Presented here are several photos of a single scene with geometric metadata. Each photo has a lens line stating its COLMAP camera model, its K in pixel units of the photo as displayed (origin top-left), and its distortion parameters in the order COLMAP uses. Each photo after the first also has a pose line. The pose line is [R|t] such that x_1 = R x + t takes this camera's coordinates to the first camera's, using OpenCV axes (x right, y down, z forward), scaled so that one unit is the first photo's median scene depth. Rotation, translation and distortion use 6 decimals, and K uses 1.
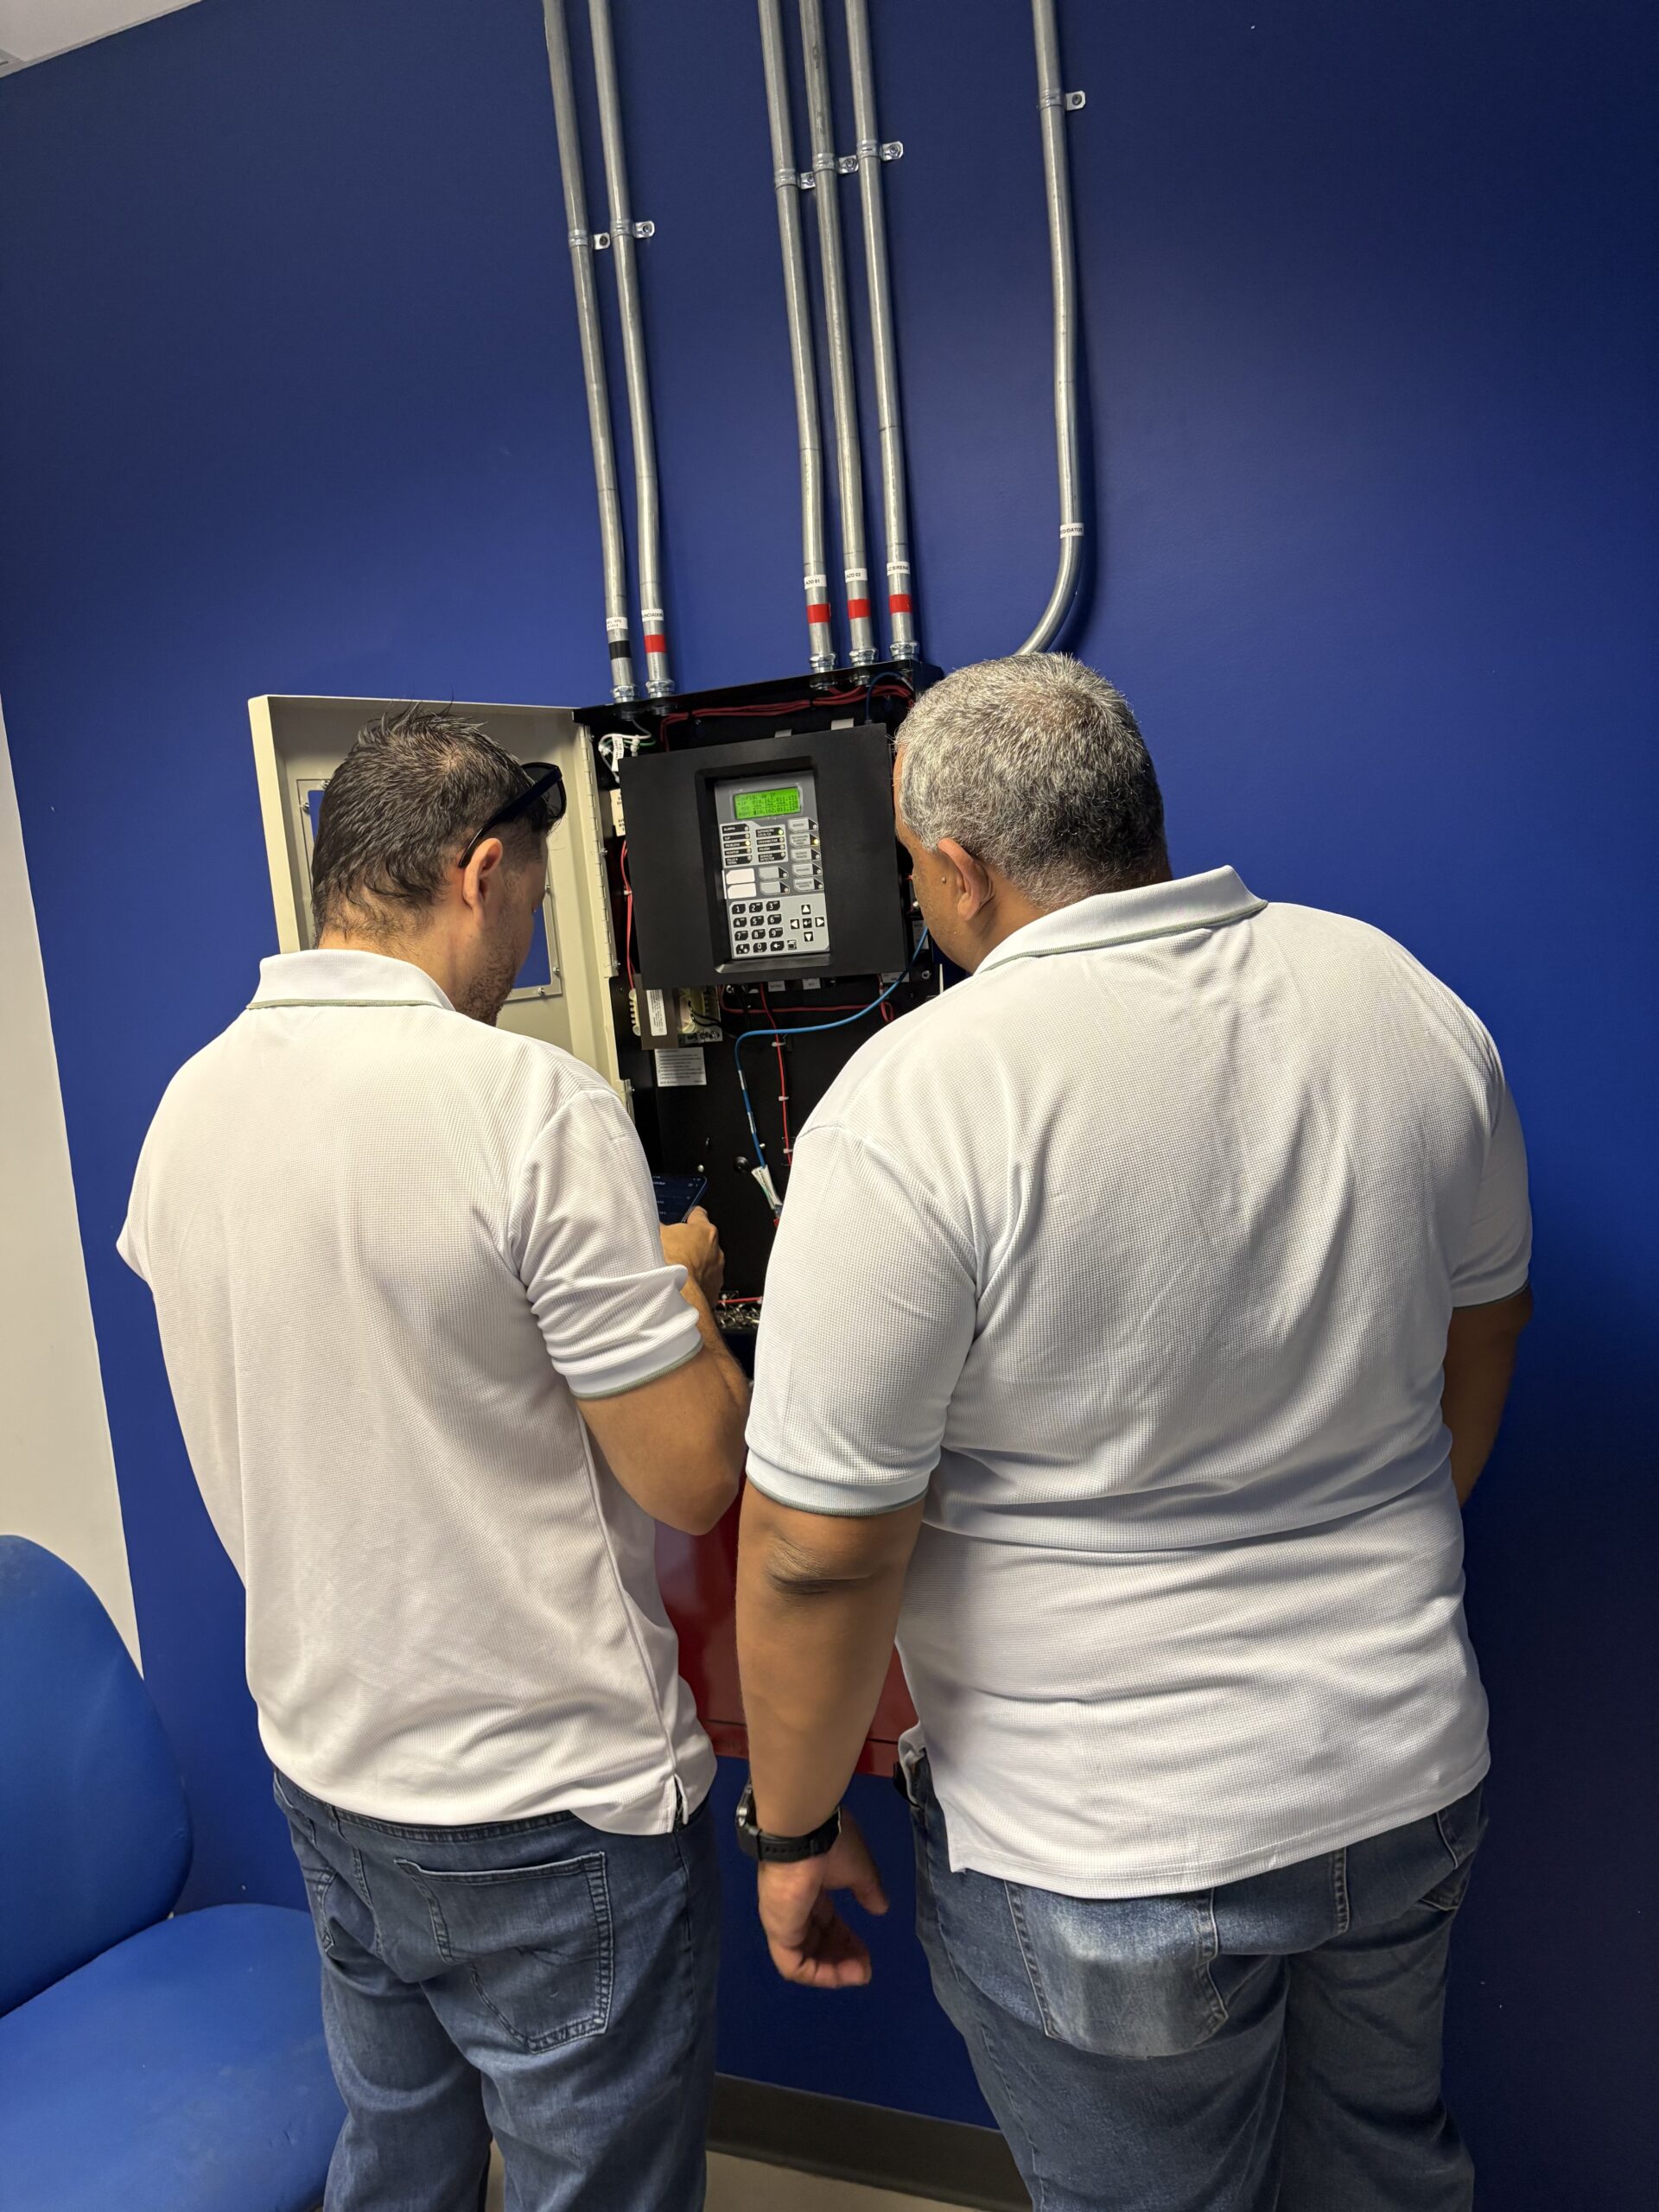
lens RADIAL K [[1671.1, 0, 829.5], [0, 1671.1, 1106.0], [0, 0, 1]] dist [0.103044, -0.202903]
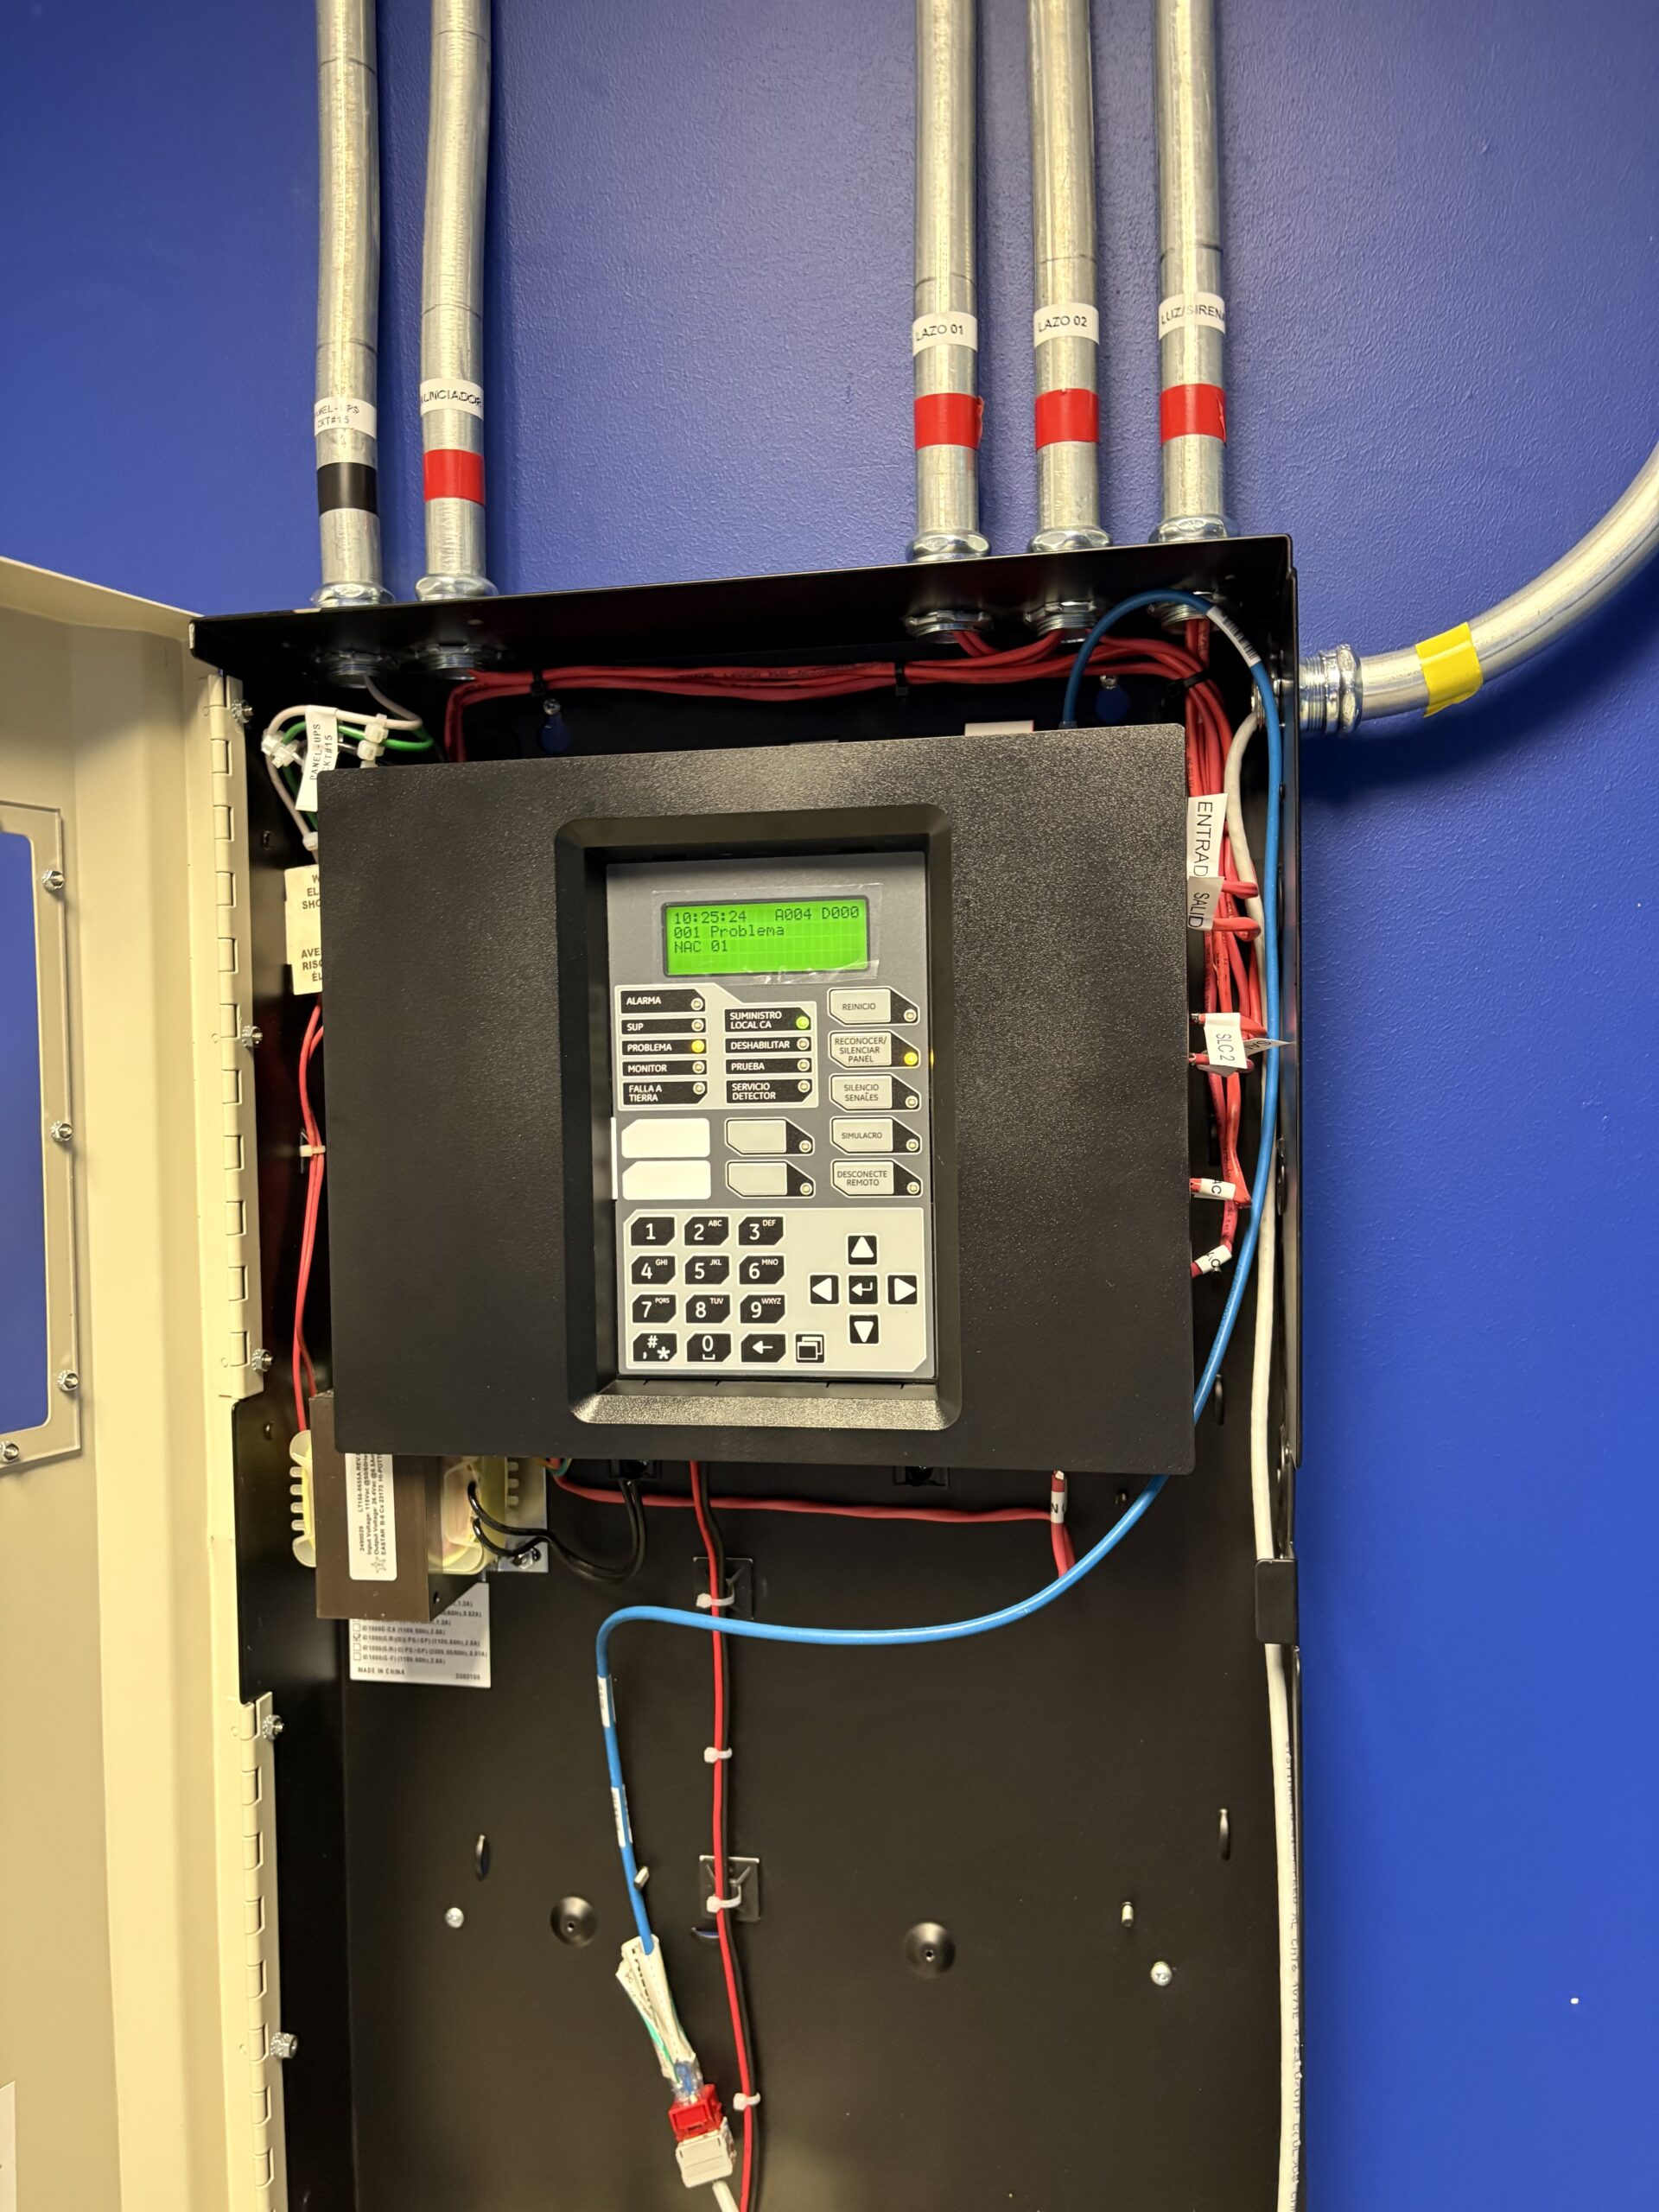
lens RADIAL K [[1671.1, 0, 829.5], [0, 1671.1, 1106.0], [0, 0, 1]] dist [0.103044, -0.202903]
pose [[0.976255, 0.068141, 0.205627, -0.091323], [-0.044592, 0.992123, -0.117064, -0.104770], [-0.211984, 0.105115, 0.971604, 0.656395]]
